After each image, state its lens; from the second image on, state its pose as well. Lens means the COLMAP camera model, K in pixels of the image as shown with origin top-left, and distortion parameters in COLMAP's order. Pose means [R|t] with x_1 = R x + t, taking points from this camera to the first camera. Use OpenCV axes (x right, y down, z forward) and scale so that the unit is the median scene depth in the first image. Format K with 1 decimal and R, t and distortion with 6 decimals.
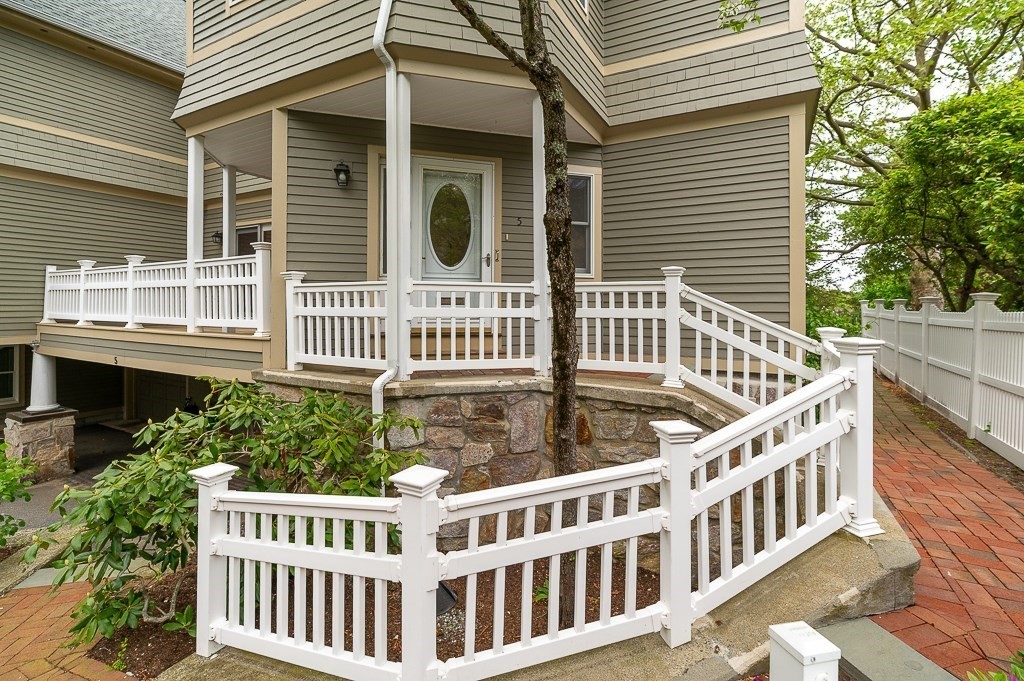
lens RADIAL K [[444.4, 0, 485.3], [0, 444.4, 300.1], [0, 0, 1]] dist [0.000087, -0.000024]
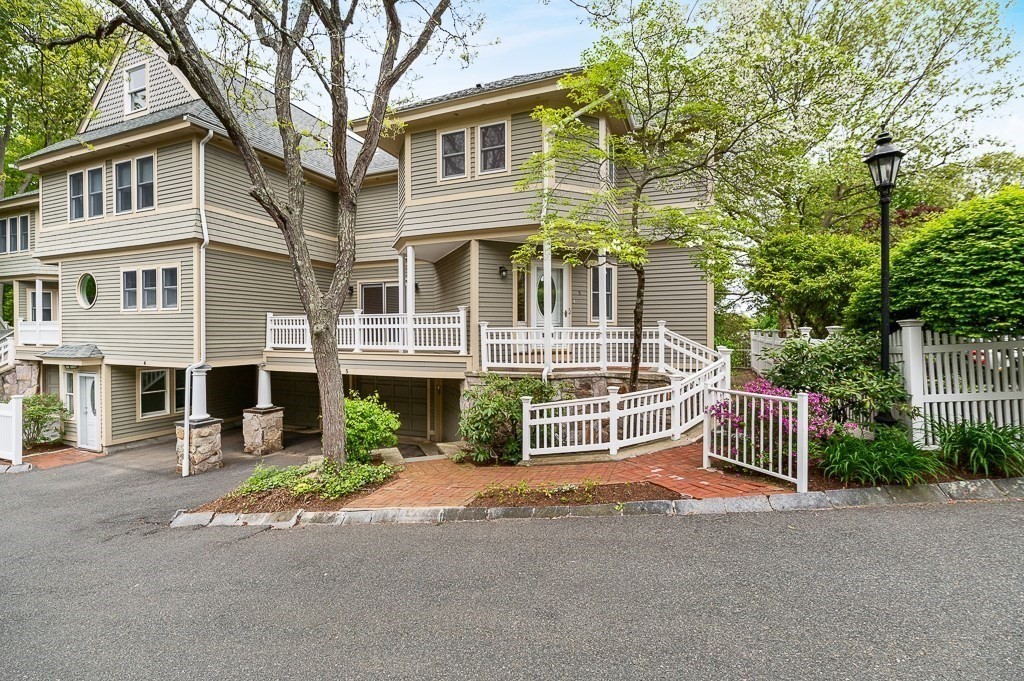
lens RADIAL K [[444.4, 0, 513.5], [0, 444.4, 335.4], [0, 0, 1]] dist [0.000087, -0.000024]
pose [[0.982380, -0.007912, 0.186724, -0.679183], [0.003447, 0.999701, 0.024226, -0.051333], [-0.186860, -0.023156, 0.982114, -0.998521]]
